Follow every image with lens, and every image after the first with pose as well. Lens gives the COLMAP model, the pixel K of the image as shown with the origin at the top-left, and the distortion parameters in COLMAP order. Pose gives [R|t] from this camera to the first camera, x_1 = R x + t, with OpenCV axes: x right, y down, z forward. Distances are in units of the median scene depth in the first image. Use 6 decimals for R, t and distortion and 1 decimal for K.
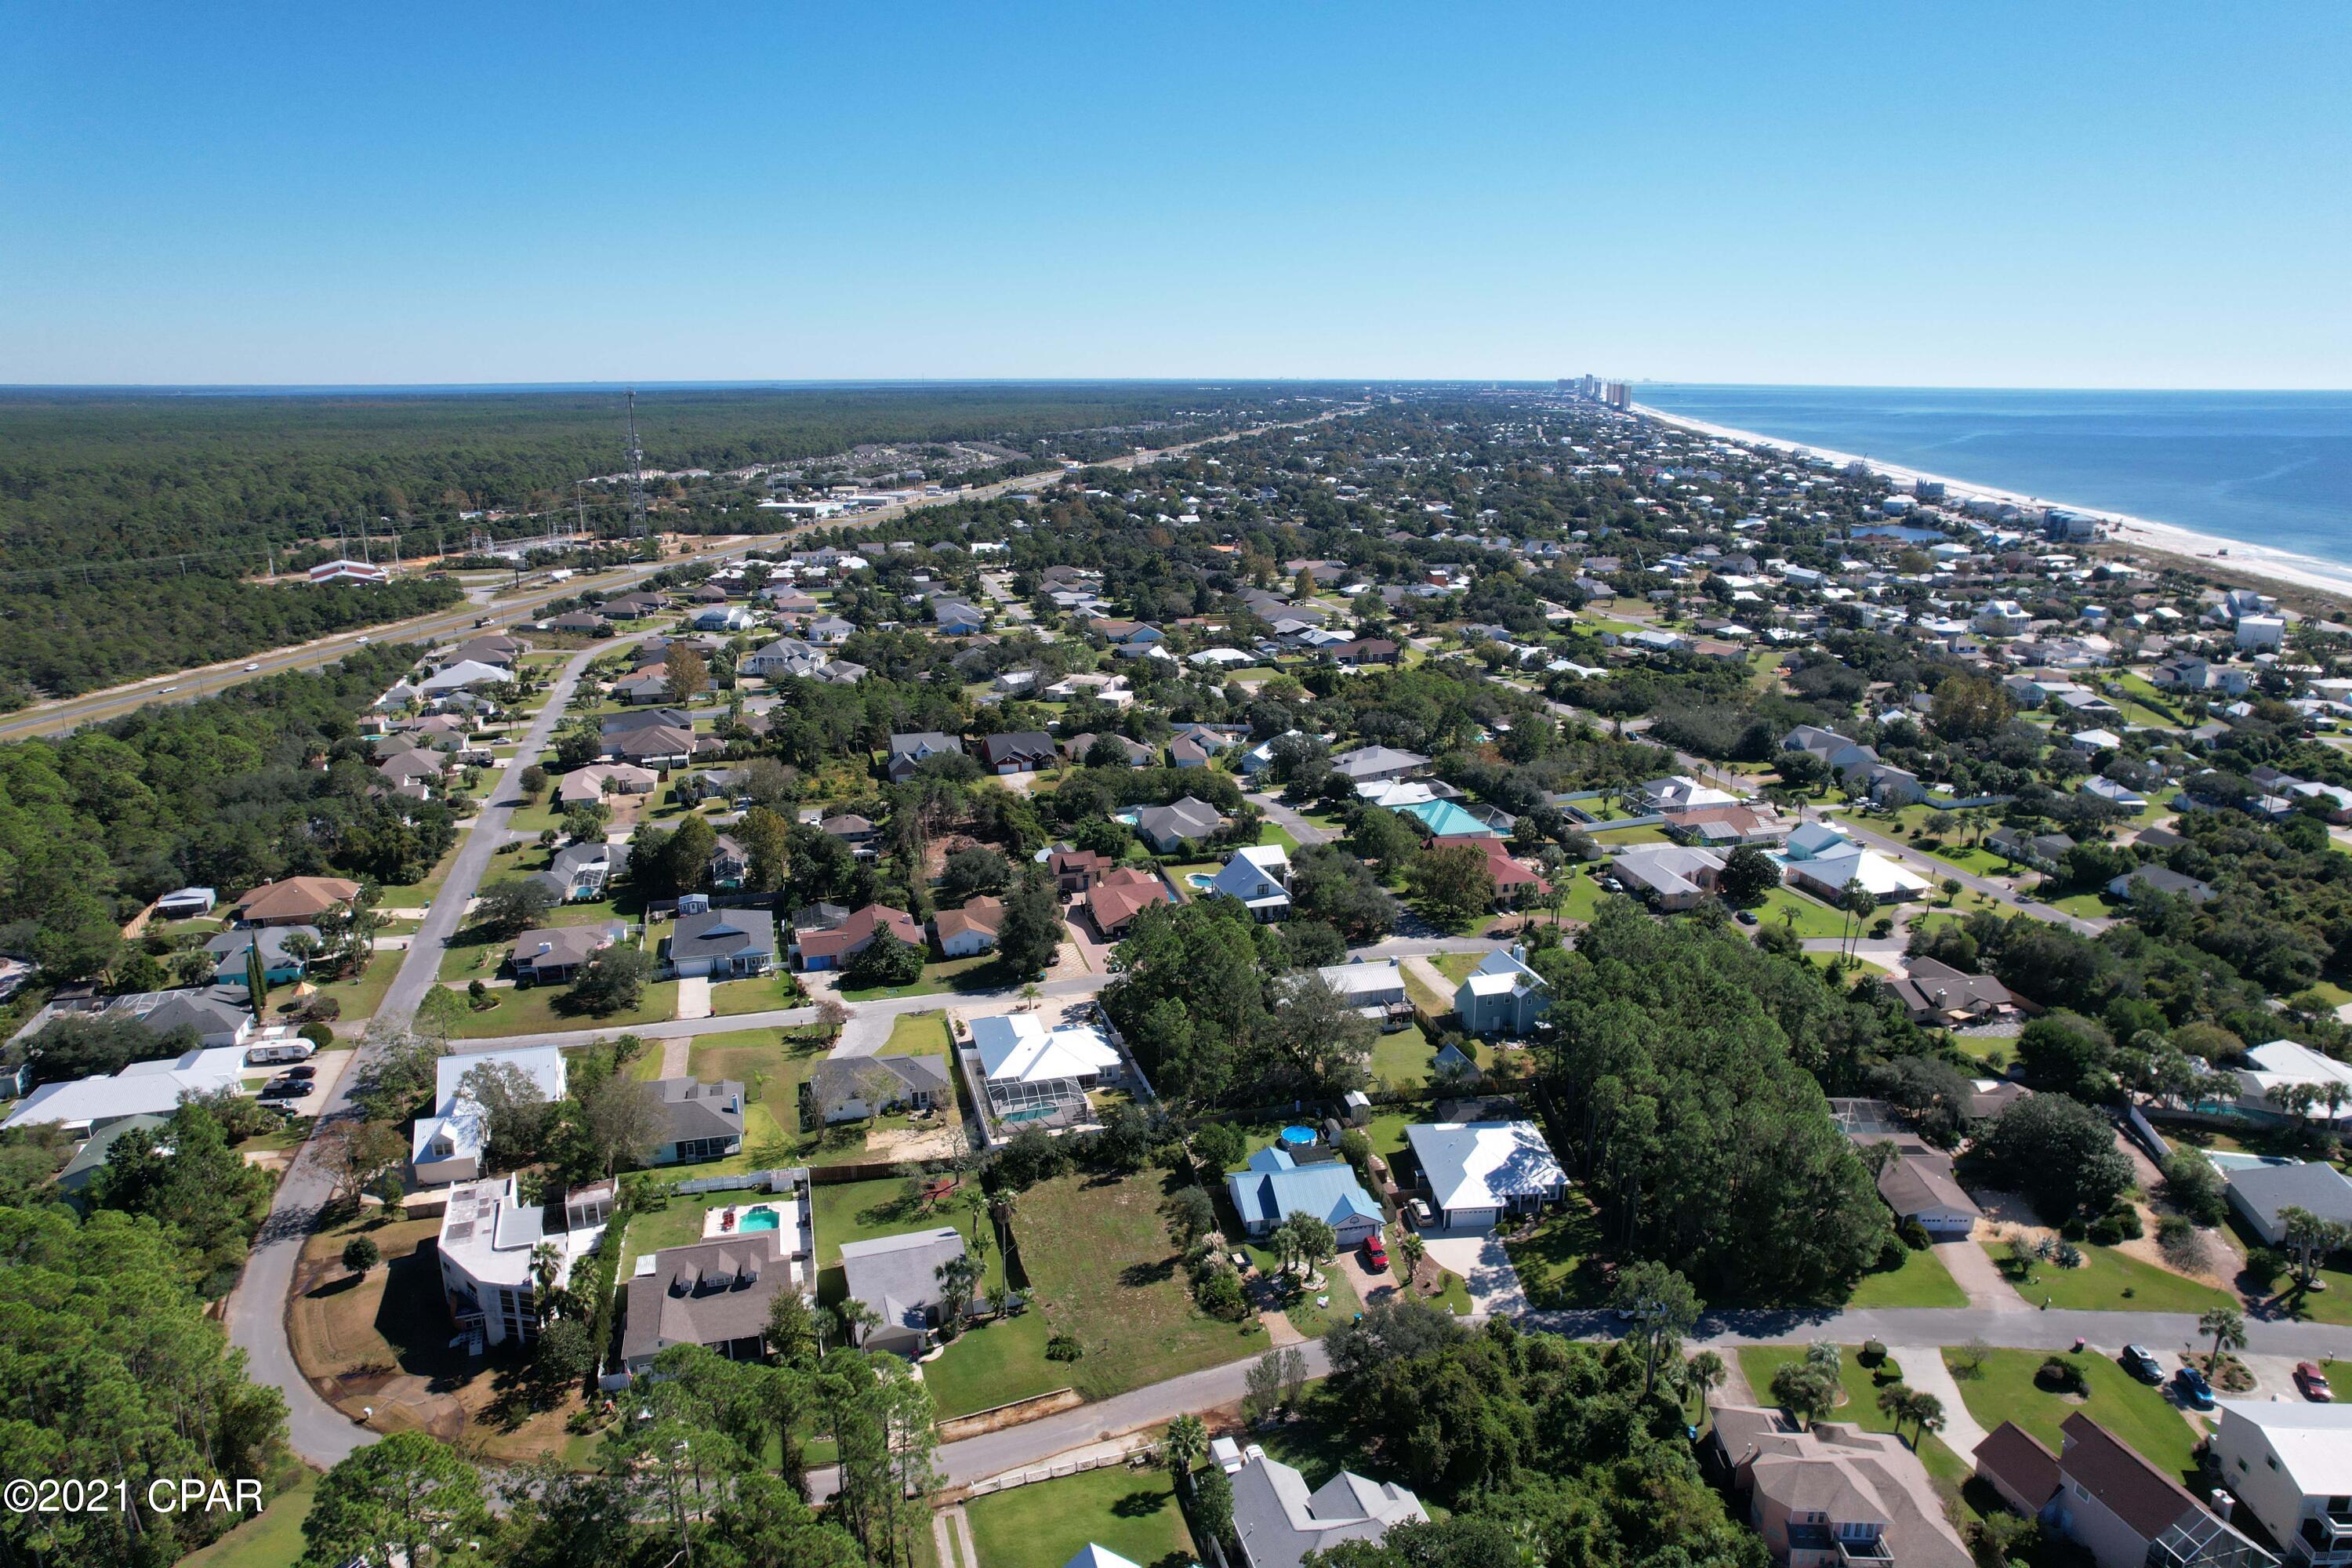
lens RADIAL K [[1498.6, 0, 1183.0], [0, 1498.6, 781.8], [0, 0, 1]] dist [-0.063540, 0.054201]
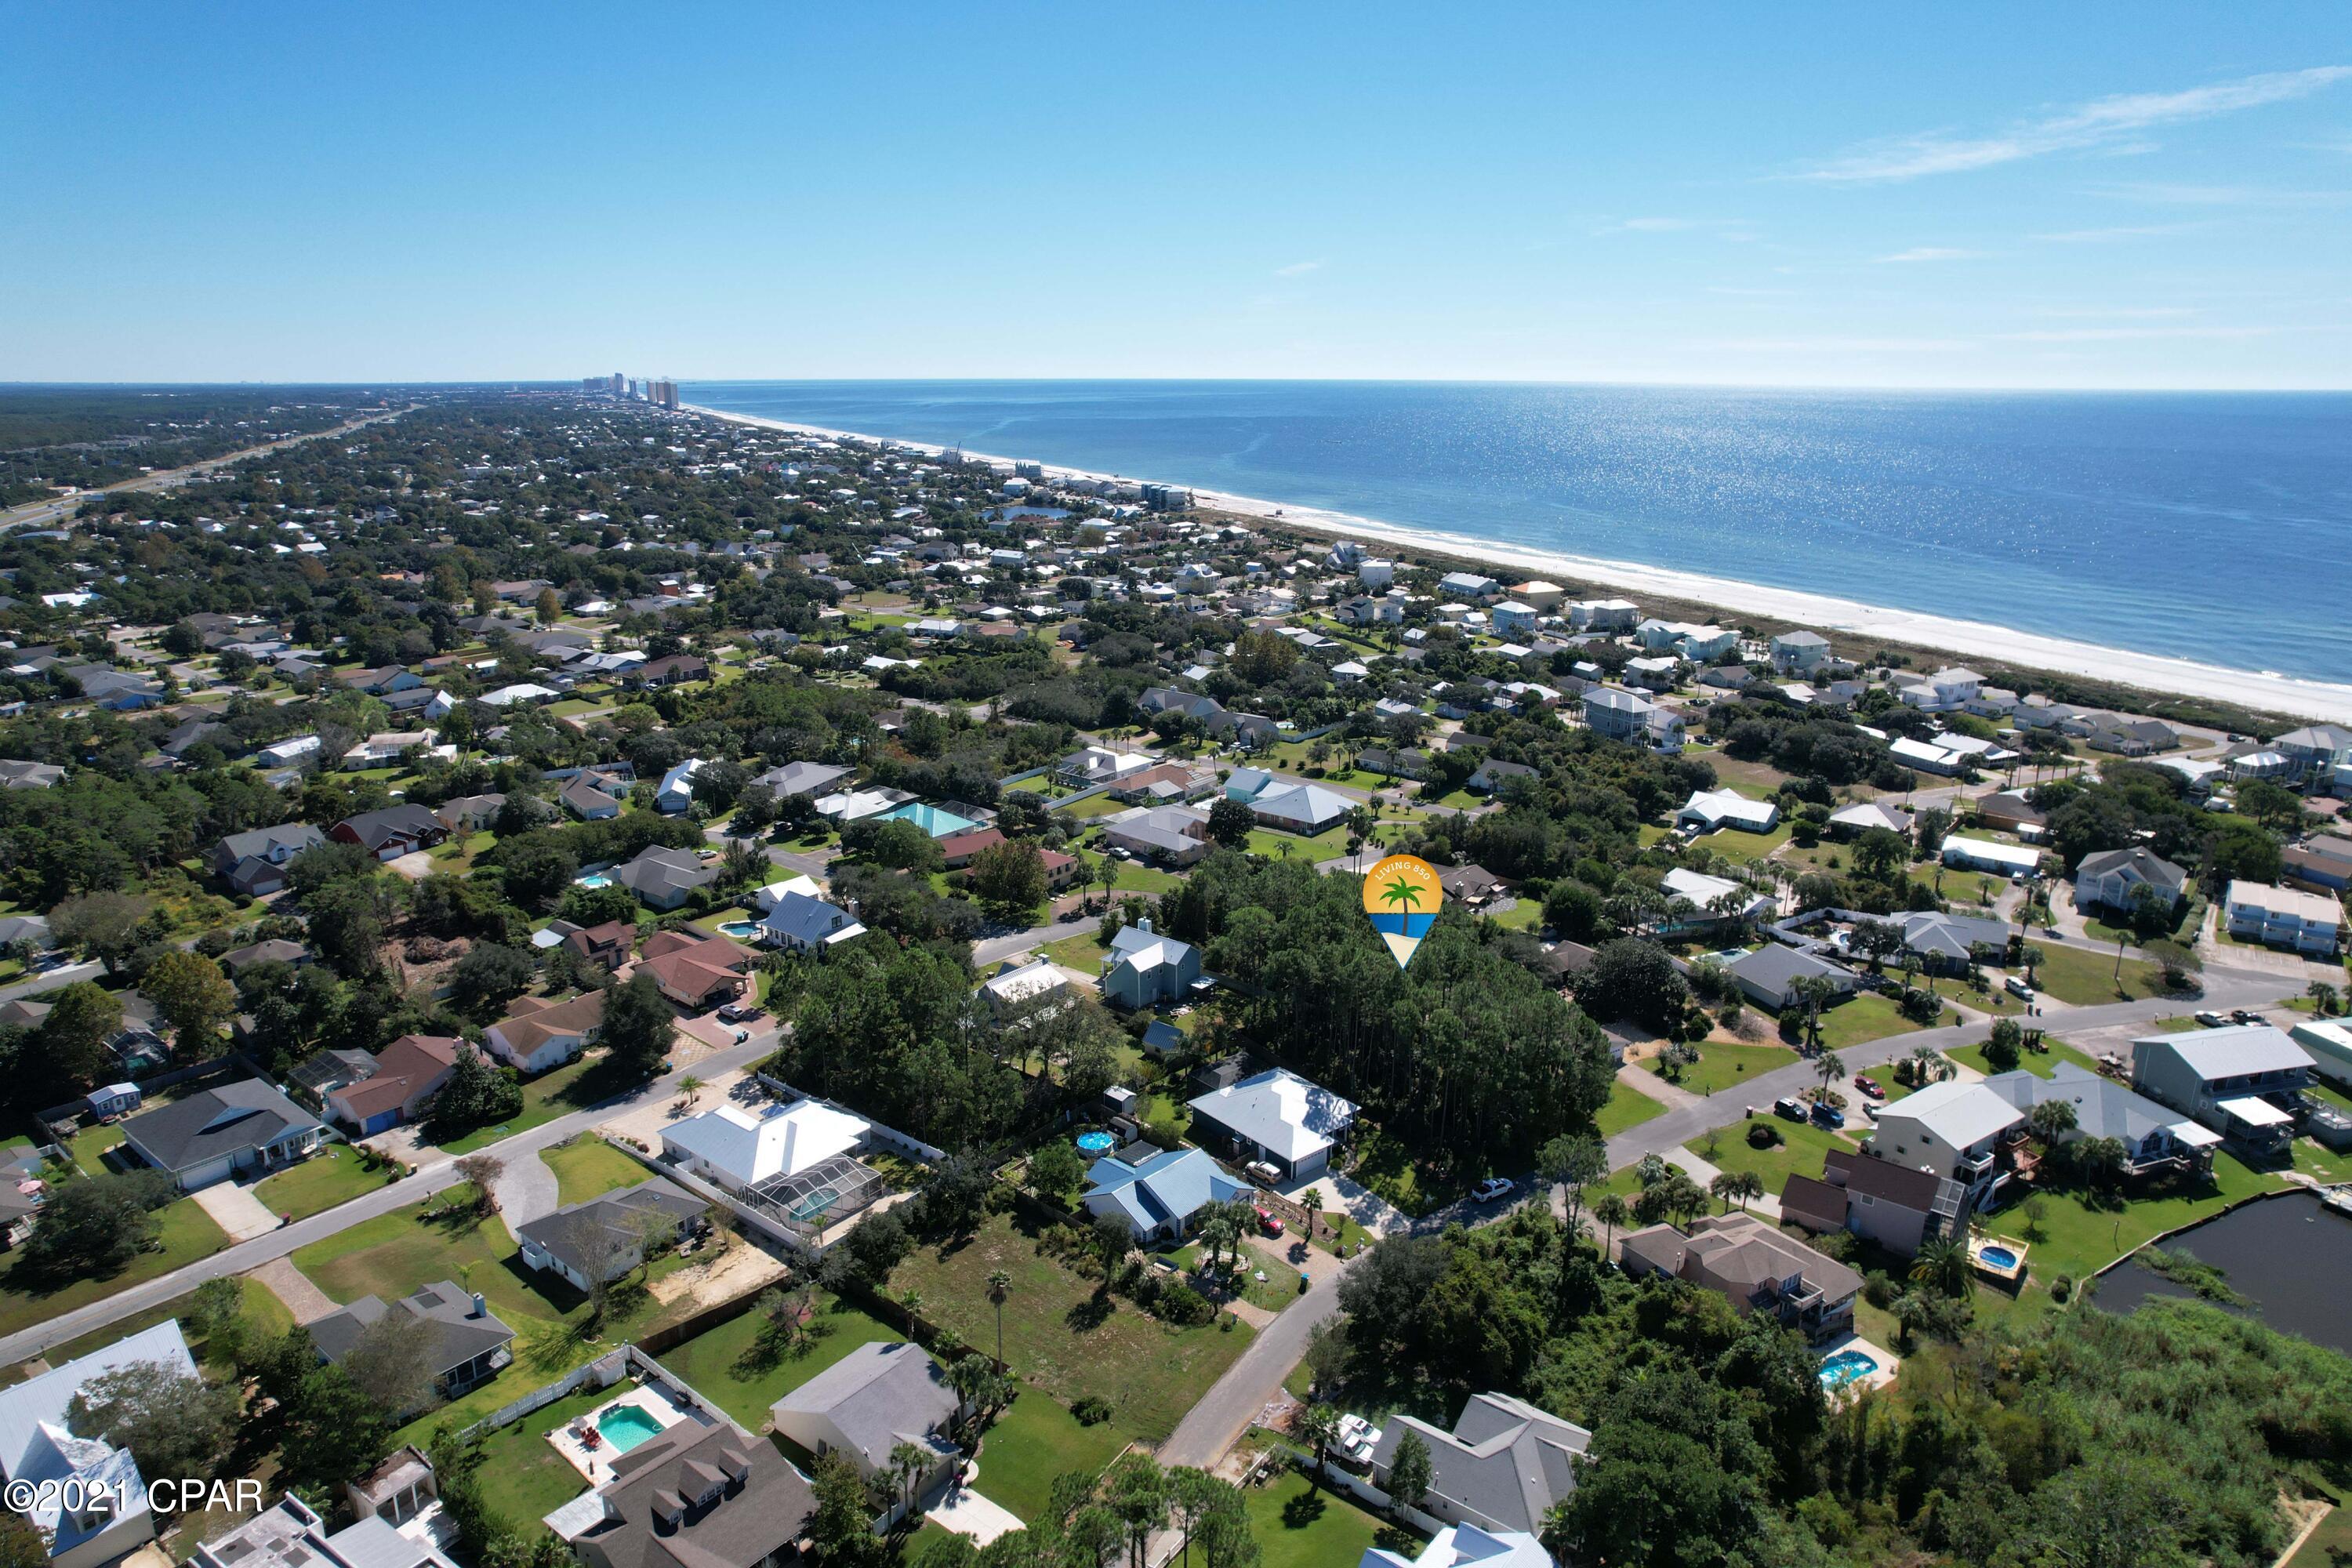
lens RADIAL K [[1498.6, 0, 1176.9], [0, 1498.6, 776.7], [0, 0, 1]] dist [-0.063540, 0.054201]
pose [[0.817310, -0.151142, 0.556022, -0.227597], [0.152008, 0.987357, 0.044951, -0.022876], [-0.555786, 0.047781, 0.829951, 0.076919]]
